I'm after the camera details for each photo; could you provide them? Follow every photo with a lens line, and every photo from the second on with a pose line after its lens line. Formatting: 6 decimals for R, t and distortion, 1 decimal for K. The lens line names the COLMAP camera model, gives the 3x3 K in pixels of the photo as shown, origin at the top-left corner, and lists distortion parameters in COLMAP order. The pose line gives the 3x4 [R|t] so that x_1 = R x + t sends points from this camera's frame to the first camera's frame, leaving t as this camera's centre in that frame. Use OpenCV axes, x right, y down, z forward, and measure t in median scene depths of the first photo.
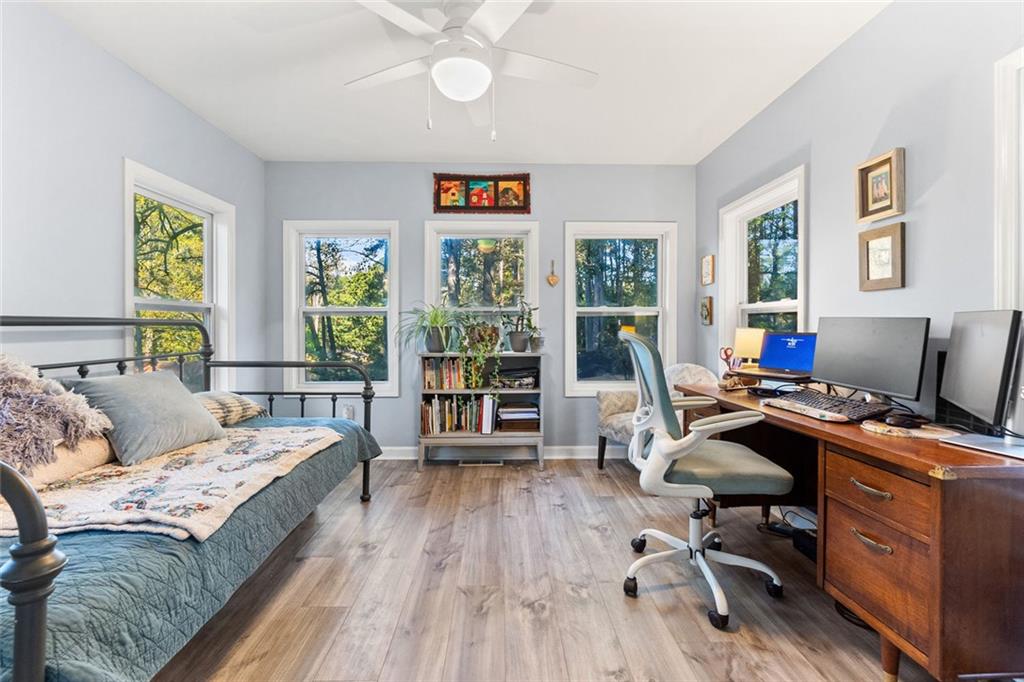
lens RADIAL K [[446.9, 0, 510.8], [0, 446.9, 323.9], [0, 0, 1]] dist [-0.001387, -0.000289]
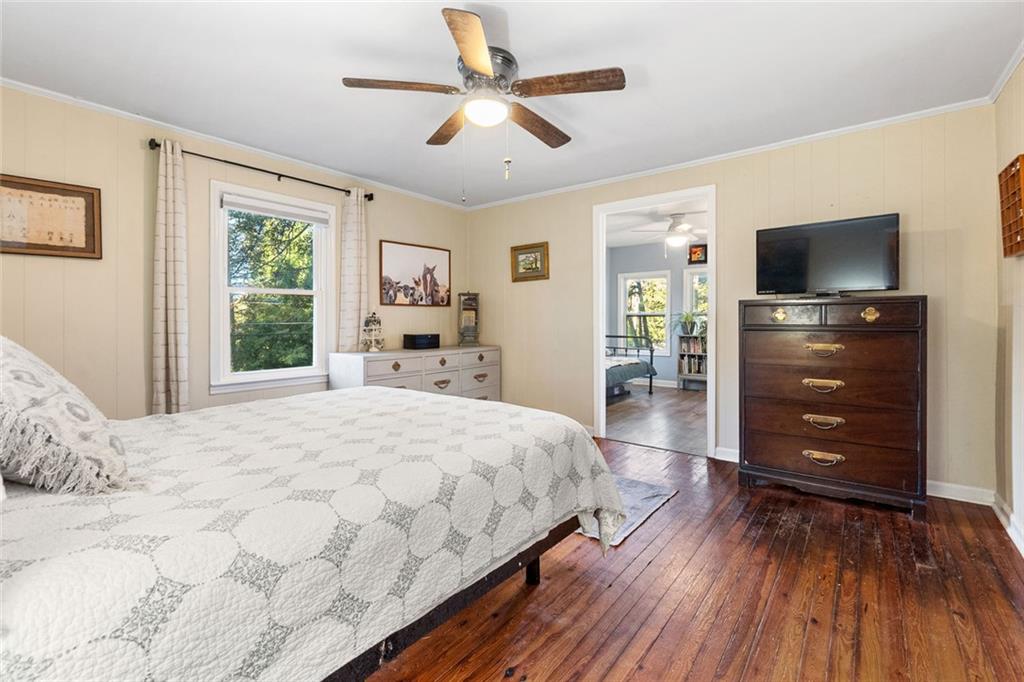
lens RADIAL K [[446.9, 0, 510.8], [0, 446.9, 323.9], [0, 0, 1]] dist [-0.001387, -0.000289]
pose [[0.775271, 0.008702, -0.631569, 0.497094], [-0.001225, 0.999924, 0.012273, -0.008451], [0.631627, -0.008742, 0.775223, -1.093623]]
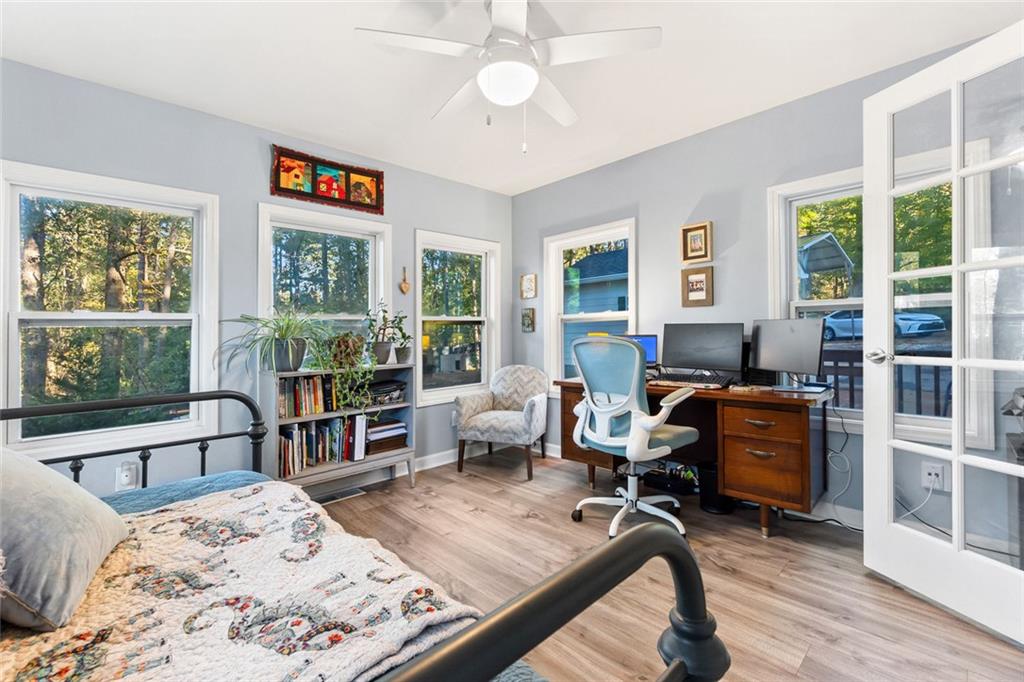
lens RADIAL K [[446.3, 0, 512.2], [0, 446.3, 326.5], [0, 0, 1]] dist [-0.001658, 0.000043]
pose [[0.736921, -0.006386, 0.675949, -0.409495], [0.018896, 0.999759, -0.011156, 0.000901], [-0.675715, 0.020994, 0.736864, 0.146291]]
